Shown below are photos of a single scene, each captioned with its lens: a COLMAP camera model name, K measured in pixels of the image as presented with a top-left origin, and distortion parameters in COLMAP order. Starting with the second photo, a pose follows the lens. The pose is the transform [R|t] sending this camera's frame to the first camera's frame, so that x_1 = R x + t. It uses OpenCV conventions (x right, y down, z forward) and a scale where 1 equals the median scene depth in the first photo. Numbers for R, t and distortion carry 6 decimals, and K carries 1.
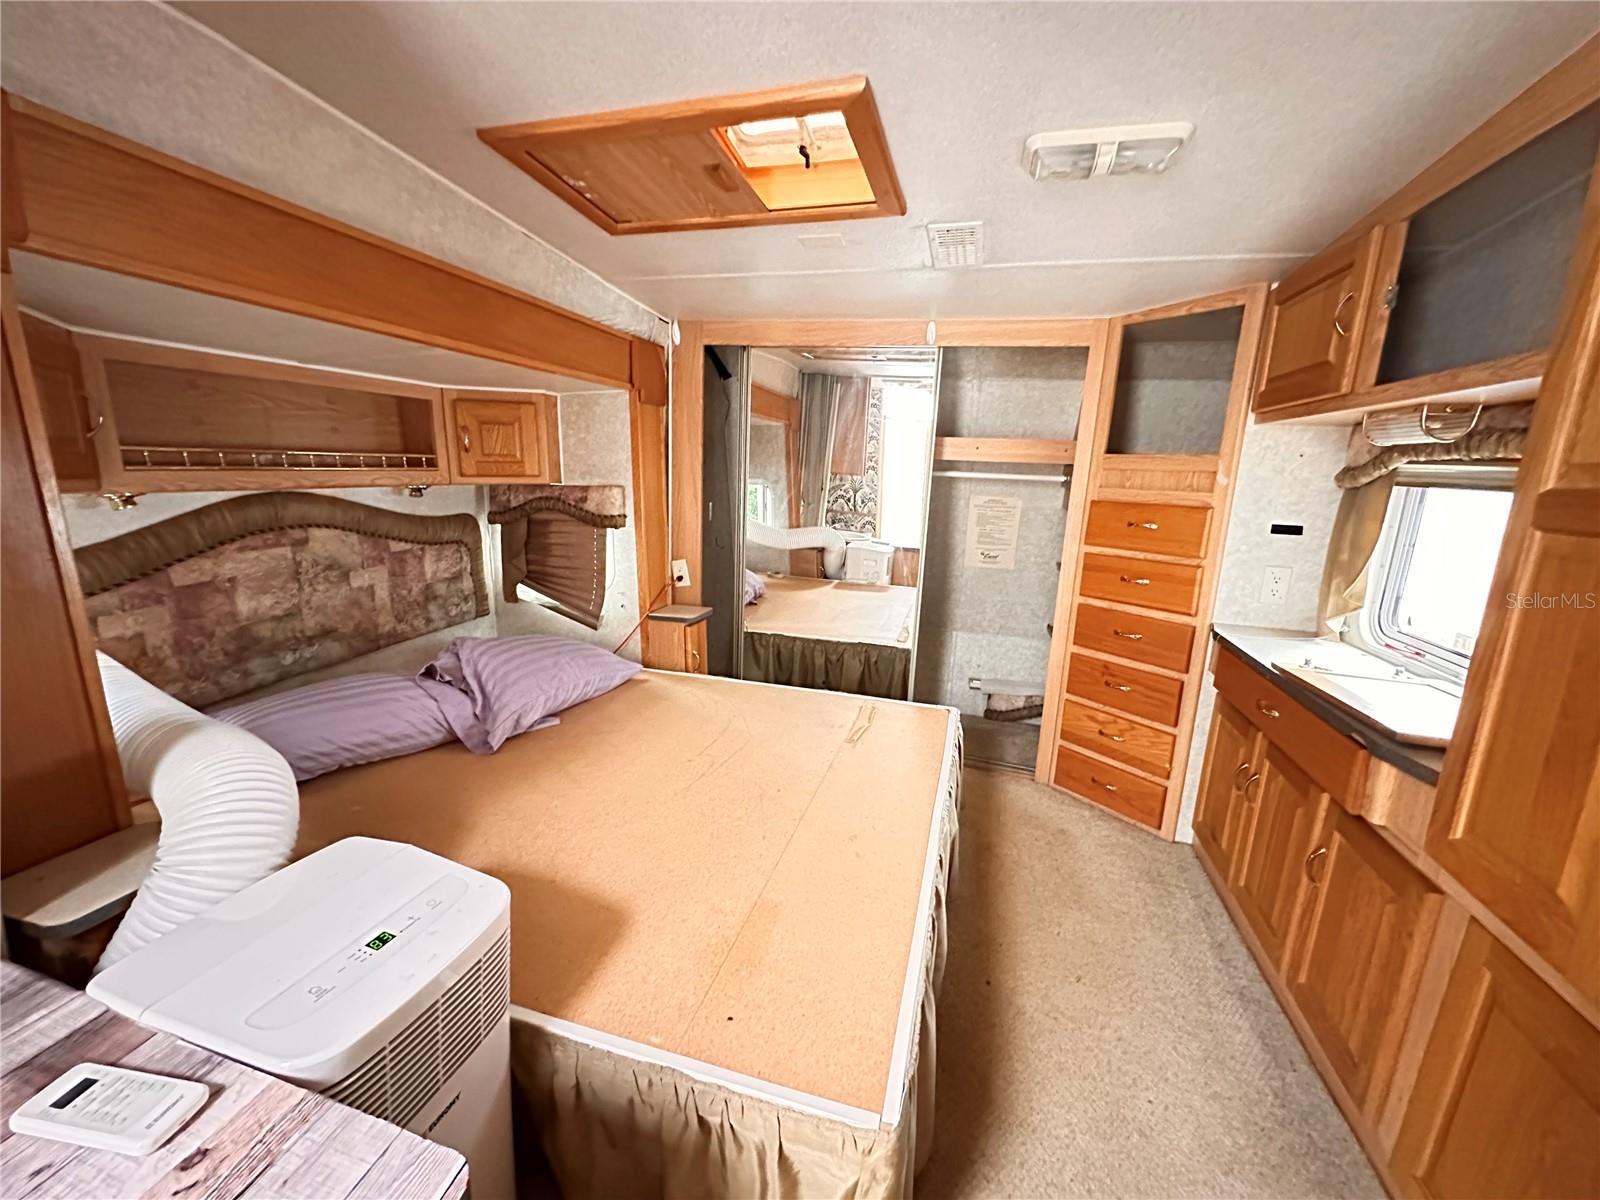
lens RADIAL K [[641.9, 0, 795.5], [0, 641.9, 598.2], [0, 0, 1]] dist [-0.002544, -0.000027]
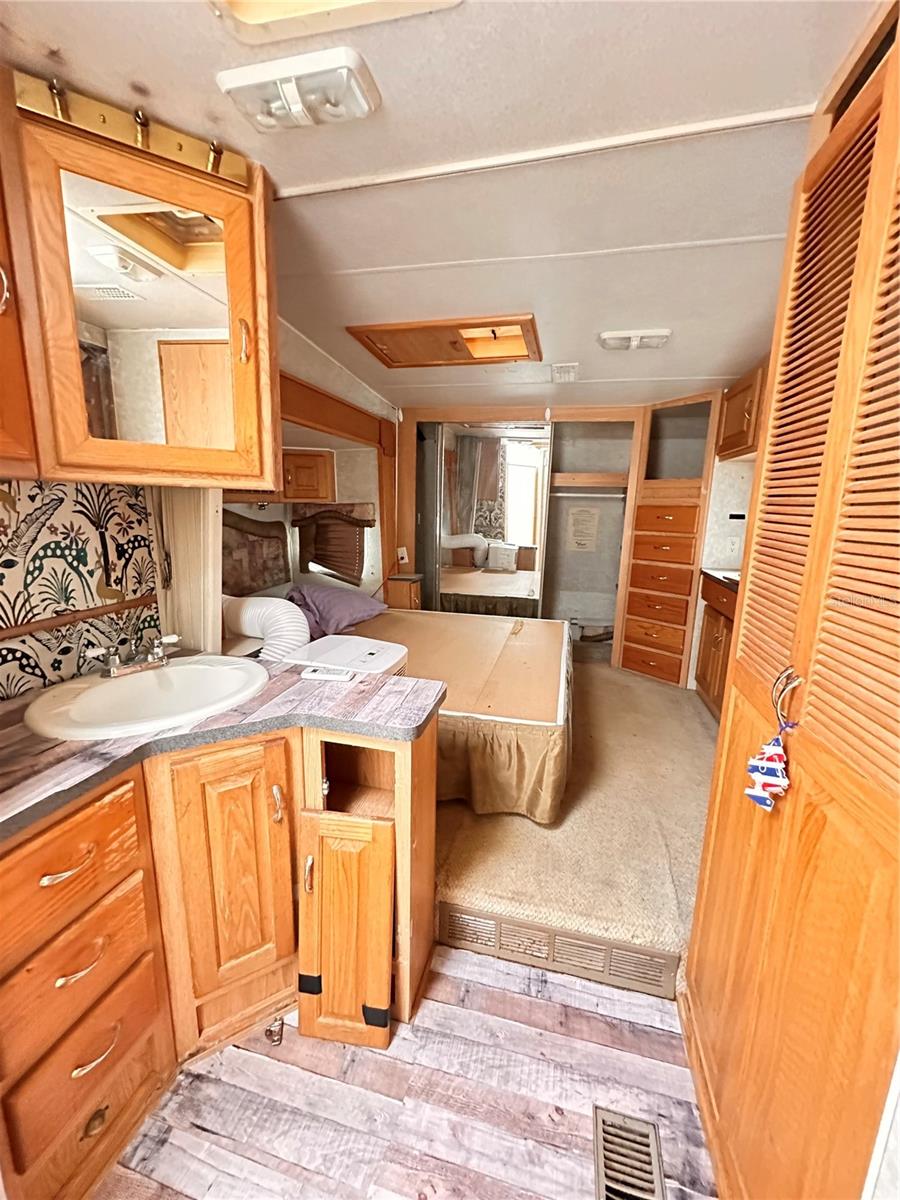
lens RADIAL K [[481.4, 0, 449.0], [0, 481.4, 600.9], [0, 0, 1]] dist [-0.002544, -0.000027]
pose [[0.998931, -0.024093, 0.039459, -0.127122], [0.024237, 0.999701, -0.003162, 0.104038], [-0.039371, 0.004114, 0.999216, -0.326182]]
